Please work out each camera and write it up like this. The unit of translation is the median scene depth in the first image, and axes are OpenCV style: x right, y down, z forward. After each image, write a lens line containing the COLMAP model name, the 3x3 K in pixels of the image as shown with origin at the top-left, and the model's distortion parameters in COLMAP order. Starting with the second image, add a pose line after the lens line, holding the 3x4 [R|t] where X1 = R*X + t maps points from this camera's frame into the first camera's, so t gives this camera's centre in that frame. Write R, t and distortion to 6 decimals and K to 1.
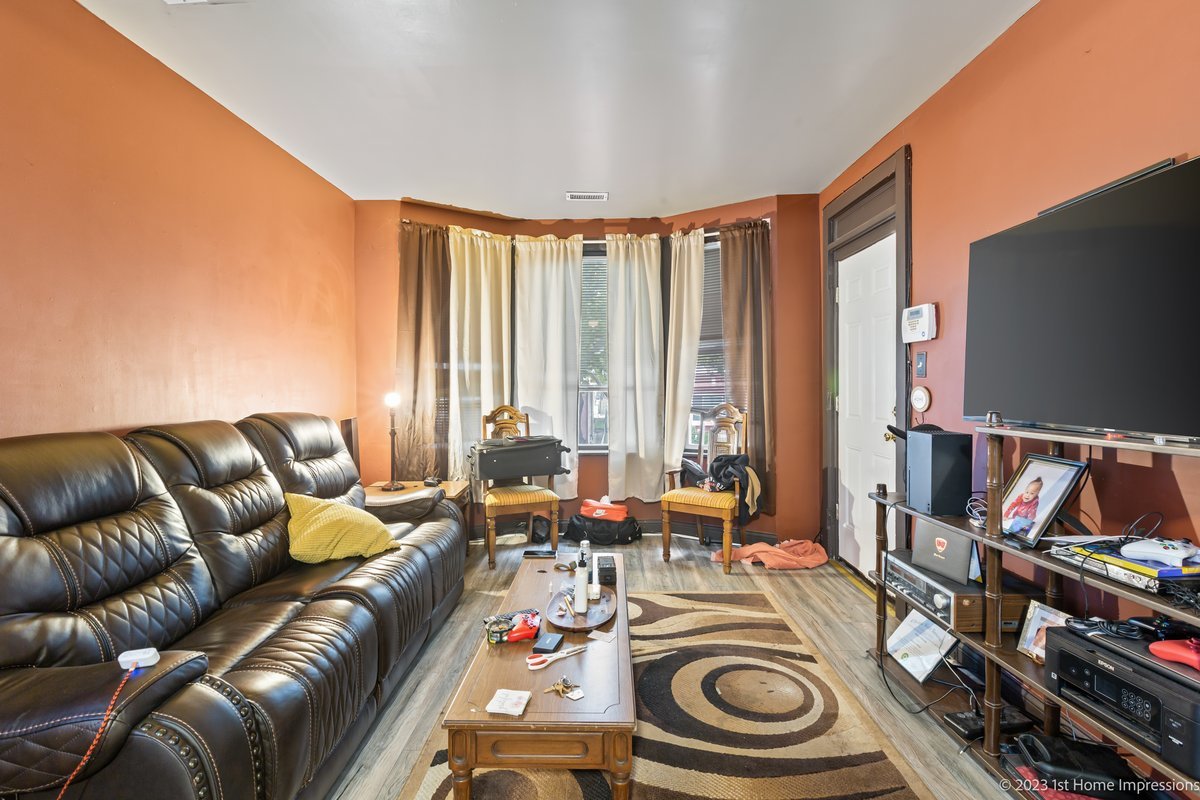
lens RADIAL K [[558.8, 0, 599.0], [0, 558.8, 385.1], [0, 0, 1]] dist [0.001452, 0.000485]
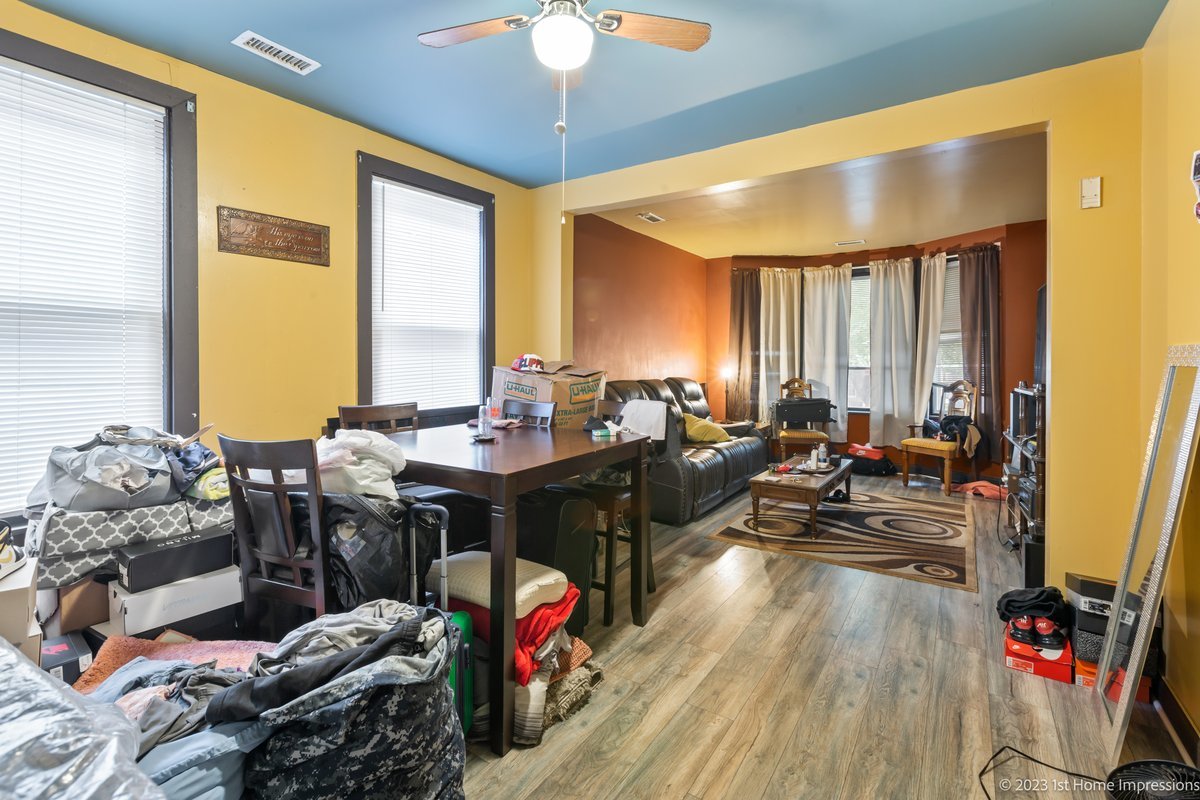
lens RADIAL K [[555.4, 0, 601.7], [0, 555.4, 365.1], [0, 0, 1]] dist [-0.004228, -0.000392]
pose [[0.850275, 0.009573, -0.526252, 0.192005], [-0.007850, 0.999954, 0.005506, -0.004186], [0.526280, -0.000551, 0.850311, -0.618758]]
